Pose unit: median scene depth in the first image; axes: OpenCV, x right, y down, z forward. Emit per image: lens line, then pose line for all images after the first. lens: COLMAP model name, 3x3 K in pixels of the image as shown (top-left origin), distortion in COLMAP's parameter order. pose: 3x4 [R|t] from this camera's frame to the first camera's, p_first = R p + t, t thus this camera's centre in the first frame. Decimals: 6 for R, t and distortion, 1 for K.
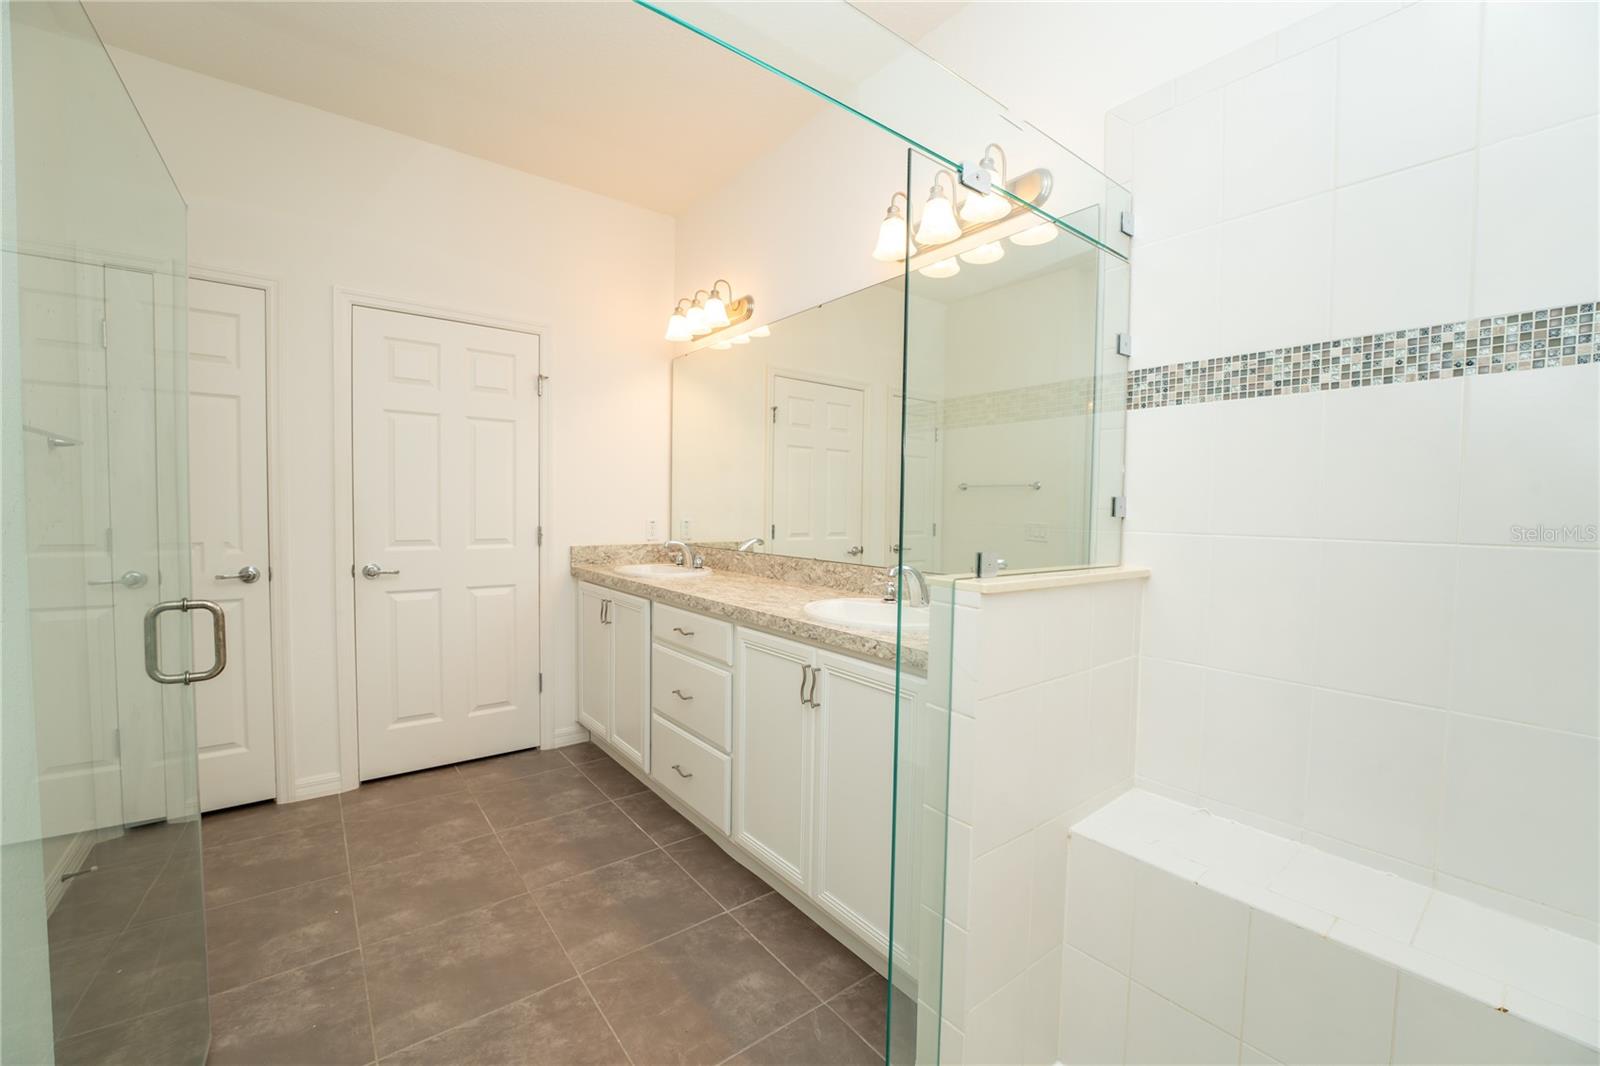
lens RADIAL K [[644.3, 0, 796.6], [0, 644.3, 534.5], [0, 0, 1]] dist [-0.024985, 0.000348]
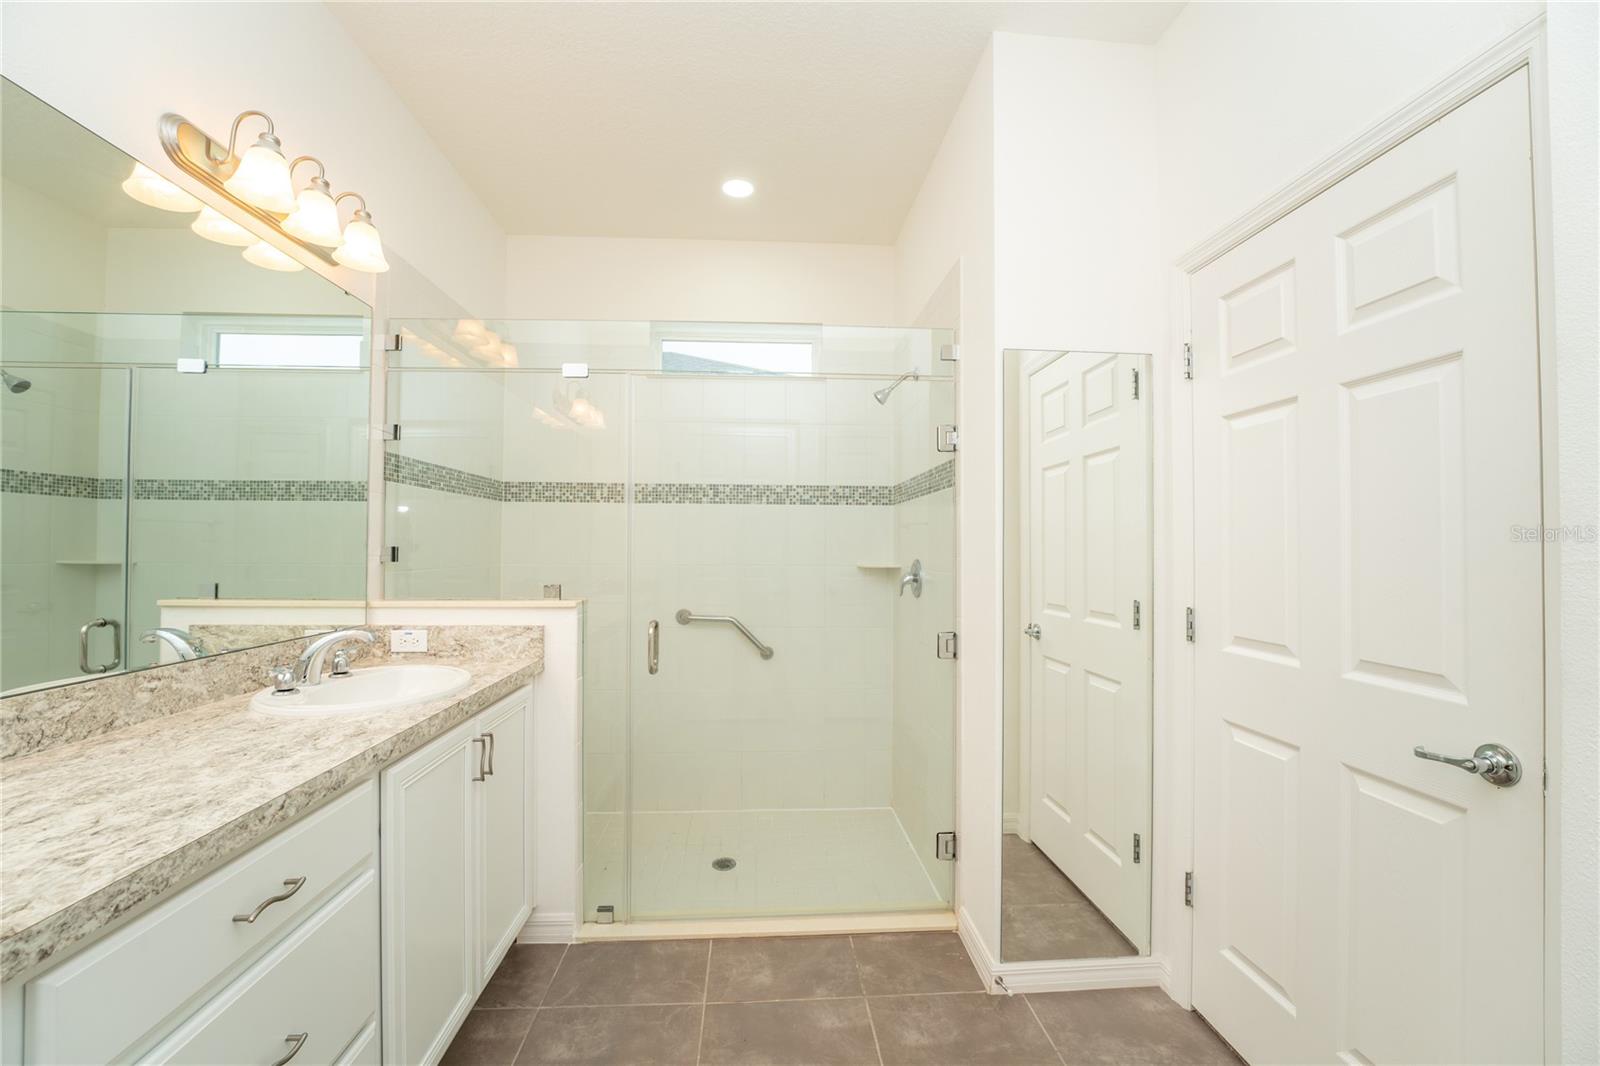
lens RADIAL K [[648.2, 0, 796.7], [0, 648.2, 534.6], [0, 0, 1]] dist [-0.024919, 0.000223]
pose [[-0.827222, -0.007128, 0.561830, -0.946883], [0.007277, 0.999700, 0.023399, -0.110401], [-0.561828, 0.023444, -0.826922, 1.647610]]
